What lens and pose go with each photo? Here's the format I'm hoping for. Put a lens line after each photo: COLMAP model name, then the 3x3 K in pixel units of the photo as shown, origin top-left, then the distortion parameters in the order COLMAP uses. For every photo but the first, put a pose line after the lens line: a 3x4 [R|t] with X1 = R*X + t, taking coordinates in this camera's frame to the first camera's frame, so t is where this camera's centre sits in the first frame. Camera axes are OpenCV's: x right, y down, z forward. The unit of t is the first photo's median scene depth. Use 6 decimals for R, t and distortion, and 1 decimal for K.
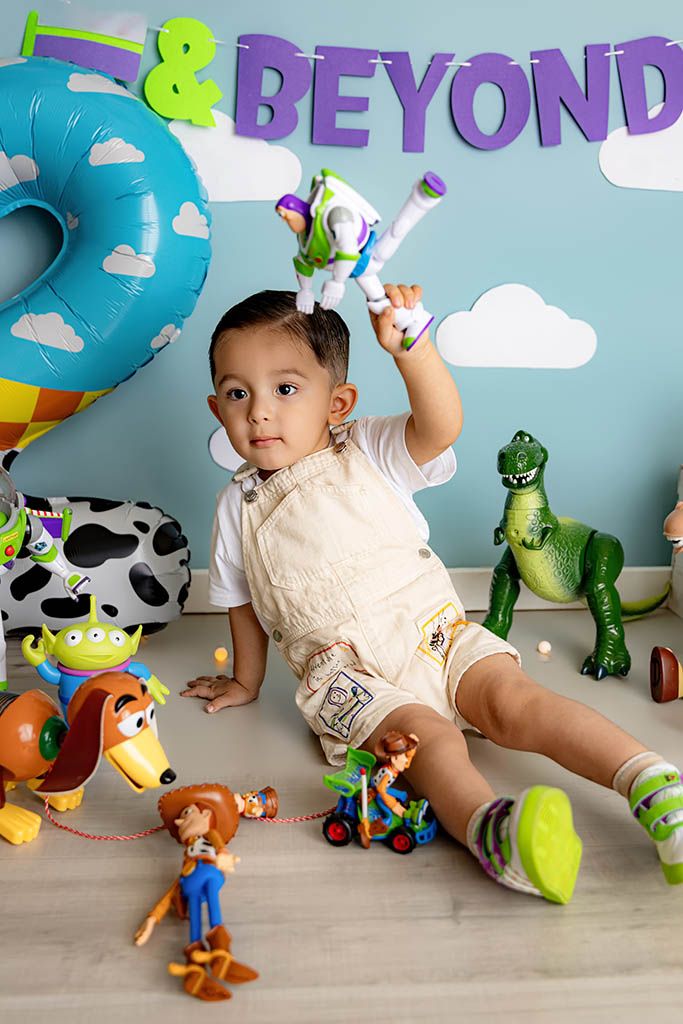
lens RADIAL K [[1072.6, 0, 314.7], [0, 1072.6, 514.9], [0, 0, 1]] dist [0.005806, 0.000687]
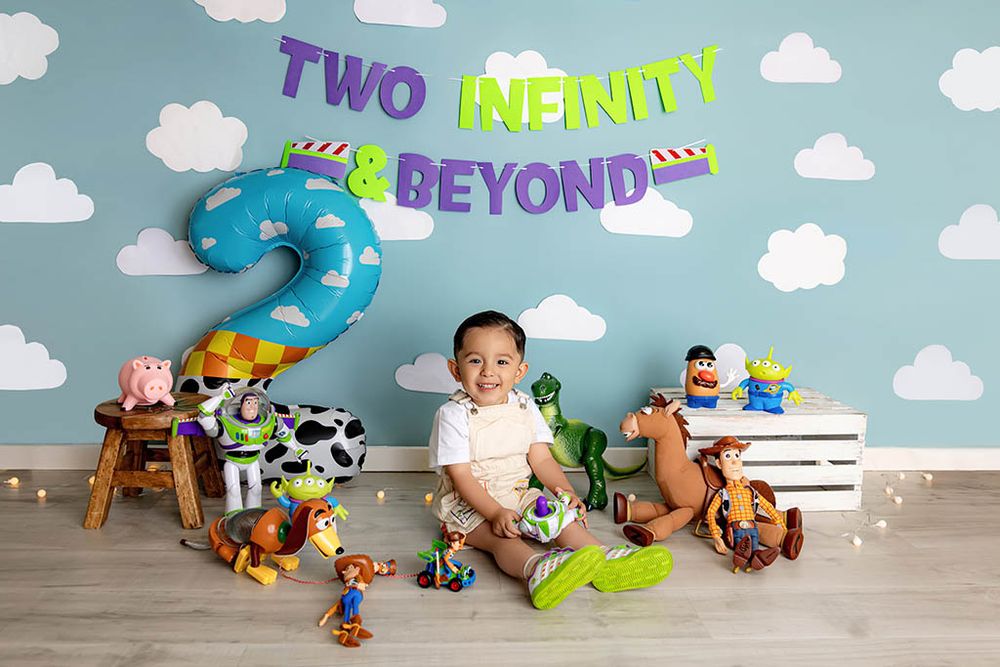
lens RADIAL K [[870.2, 0, 498.3], [0, 870.2, 310.0], [0, 0, 1]] dist [0.004855, -0.005502]
pose [[0.999857, 0.008787, -0.014475, 0.134853], [-0.010194, 0.994918, -0.100167, -0.035386], [0.013521, 0.100300, 0.994865, -0.503227]]
